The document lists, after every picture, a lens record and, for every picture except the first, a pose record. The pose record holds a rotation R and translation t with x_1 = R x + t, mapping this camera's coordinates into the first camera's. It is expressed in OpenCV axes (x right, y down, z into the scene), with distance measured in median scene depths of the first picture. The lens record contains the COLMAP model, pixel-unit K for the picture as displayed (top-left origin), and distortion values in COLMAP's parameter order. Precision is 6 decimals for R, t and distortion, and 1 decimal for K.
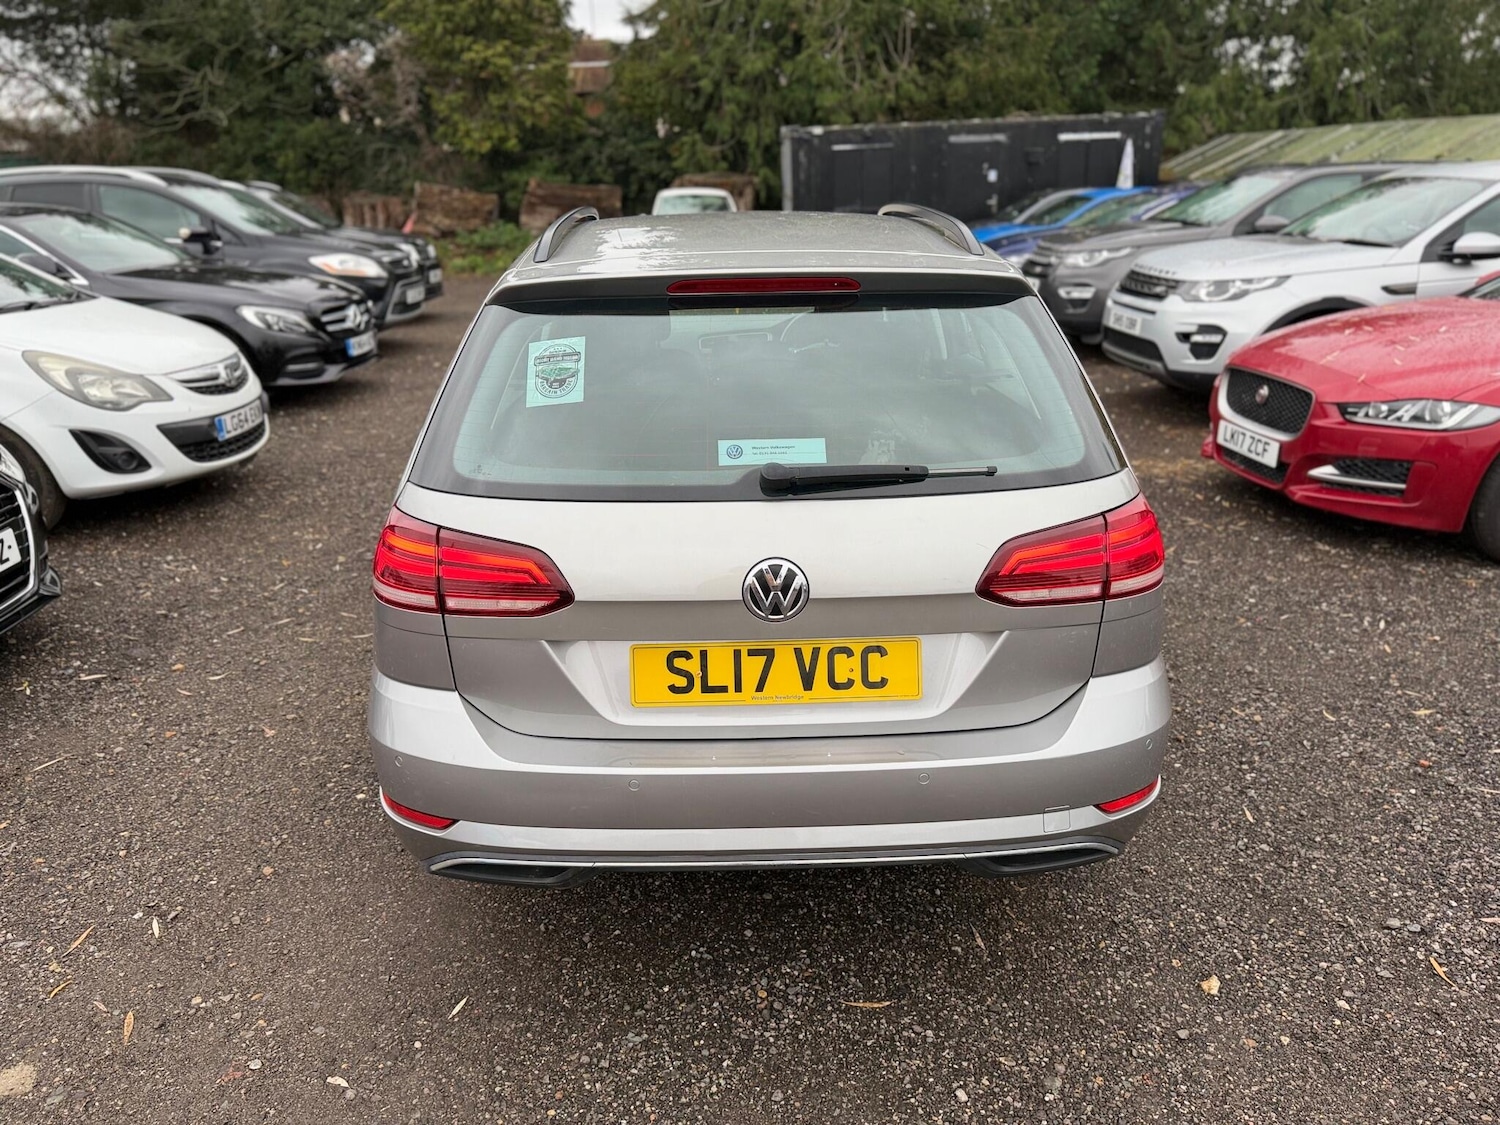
lens RADIAL K [[1100.6, 0, 751.1], [0, 1100.6, 550.9], [0, 0, 1]] dist [0.004623, -0.008108]
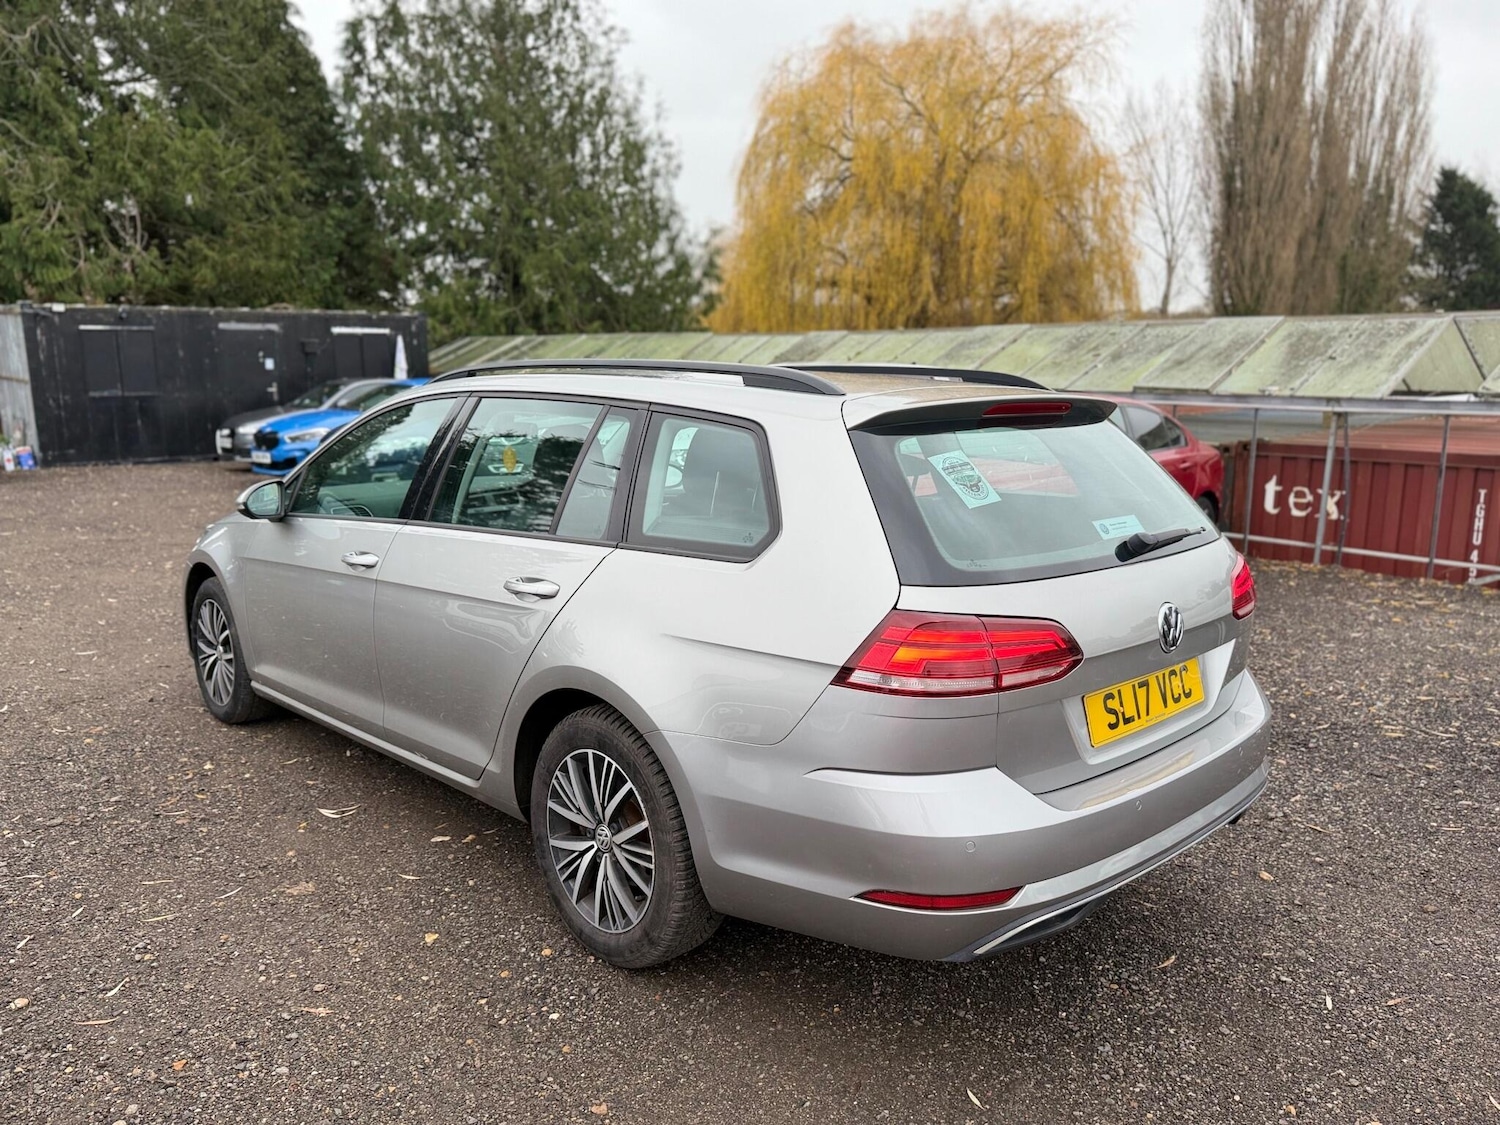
lens RADIAL K [[1082.3, 0, 766.9], [0, 1082.3, 558.5], [0, 0, 1]] dist [0.030781, -0.044176]
pose [[0.744003, -0.083942, 0.662883, -0.293685], [0.189506, 0.977849, -0.088871, -0.005064], [-0.640739, 0.191741, 0.743430, 0.084683]]
